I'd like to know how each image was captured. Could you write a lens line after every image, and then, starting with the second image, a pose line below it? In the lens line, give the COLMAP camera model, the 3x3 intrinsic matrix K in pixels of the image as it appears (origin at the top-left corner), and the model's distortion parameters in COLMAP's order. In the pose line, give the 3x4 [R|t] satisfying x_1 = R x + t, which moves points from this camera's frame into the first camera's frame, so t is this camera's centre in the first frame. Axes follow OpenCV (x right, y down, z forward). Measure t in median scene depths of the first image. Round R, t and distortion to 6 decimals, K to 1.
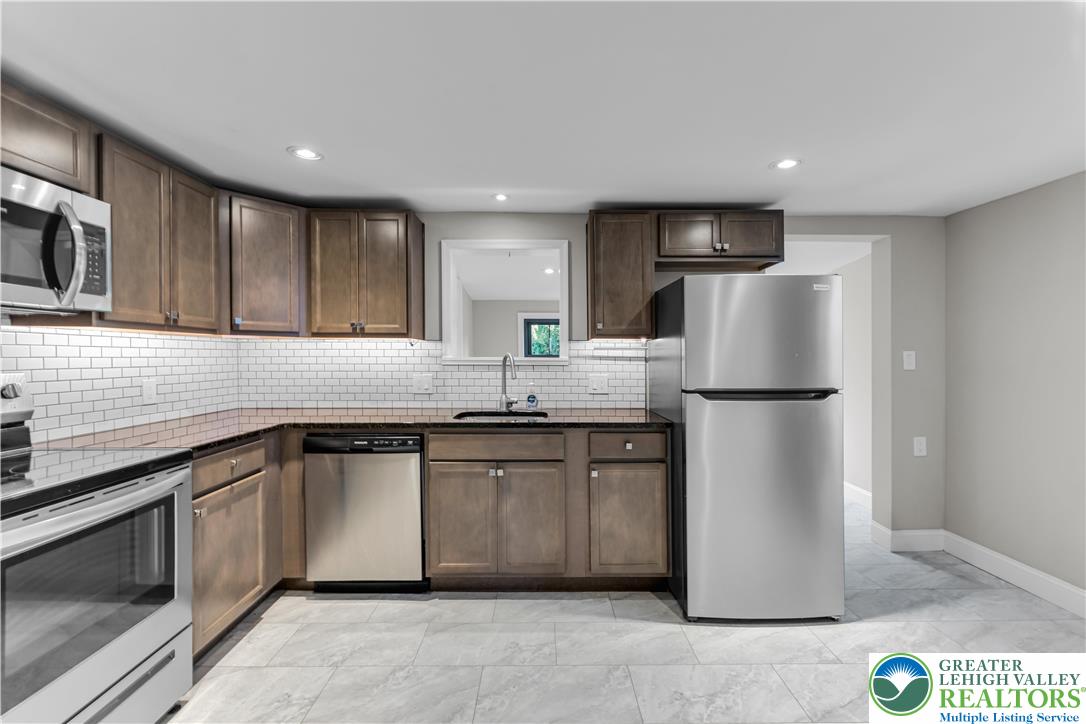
lens RADIAL K [[473.7, 0, 537.6], [0, 473.7, 348.8], [0, 0, 1]] dist [0.002905, 0.000930]
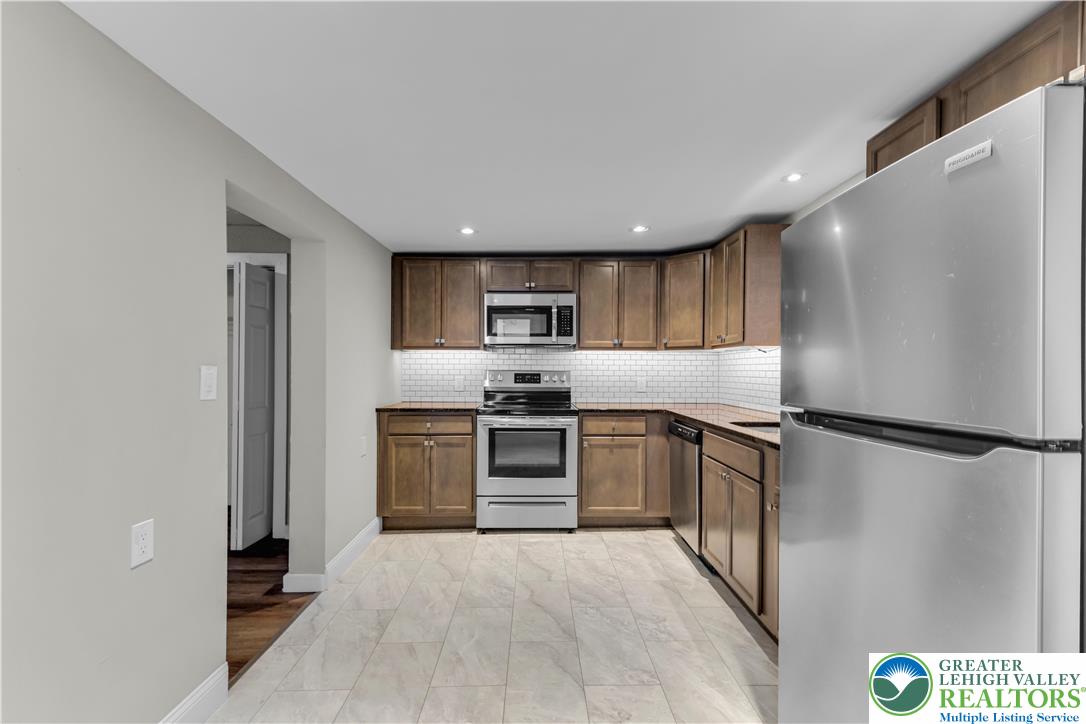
lens RADIAL K [[473.7, 0, 538.5], [0, 473.7, 367.7], [0, 0, 1]] dist [0.002905, 0.000930]
pose [[-0.012371, -0.003435, -0.999918, 1.020456], [0.008401, 0.999958, -0.003540, 0.031909], [0.999888, -0.008444, -0.012342, 0.691932]]
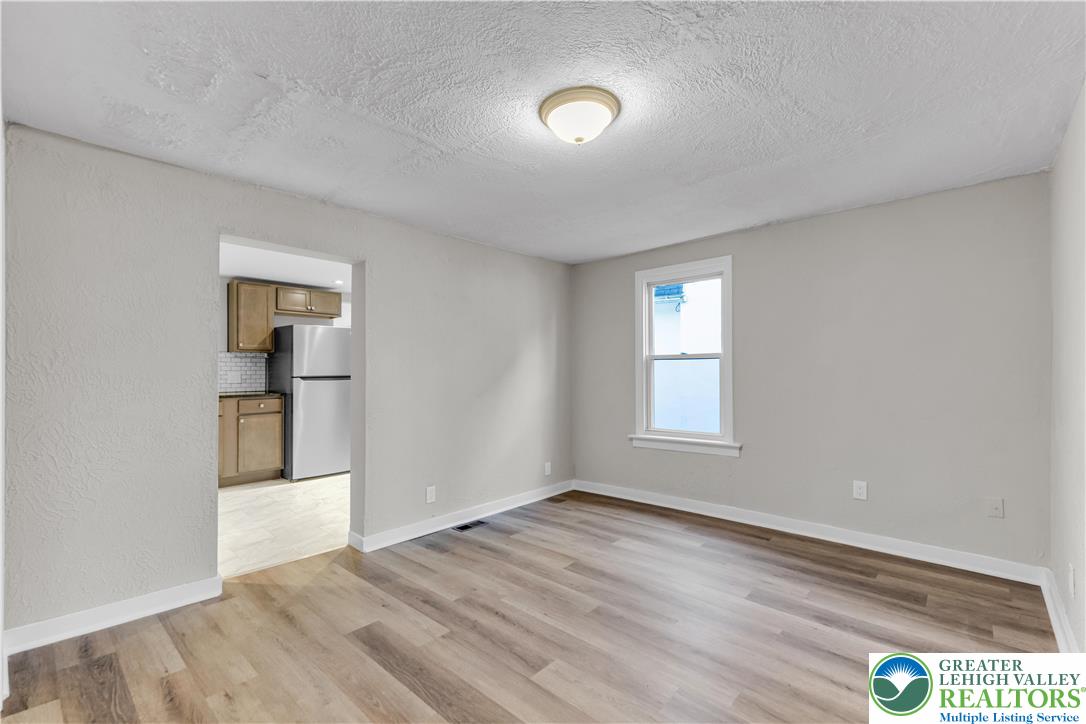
lens RADIAL K [[473.7, 0, 558.0], [0, 473.7, 362.0], [0, 0, 1]] dist [0.002905, 0.000930]
pose [[0.664764, -0.000488, 0.747053, -0.524370], [-0.003169, 0.999989, 0.003474, 0.010507], [-0.747046, -0.004677, 0.664756, -1.409511]]
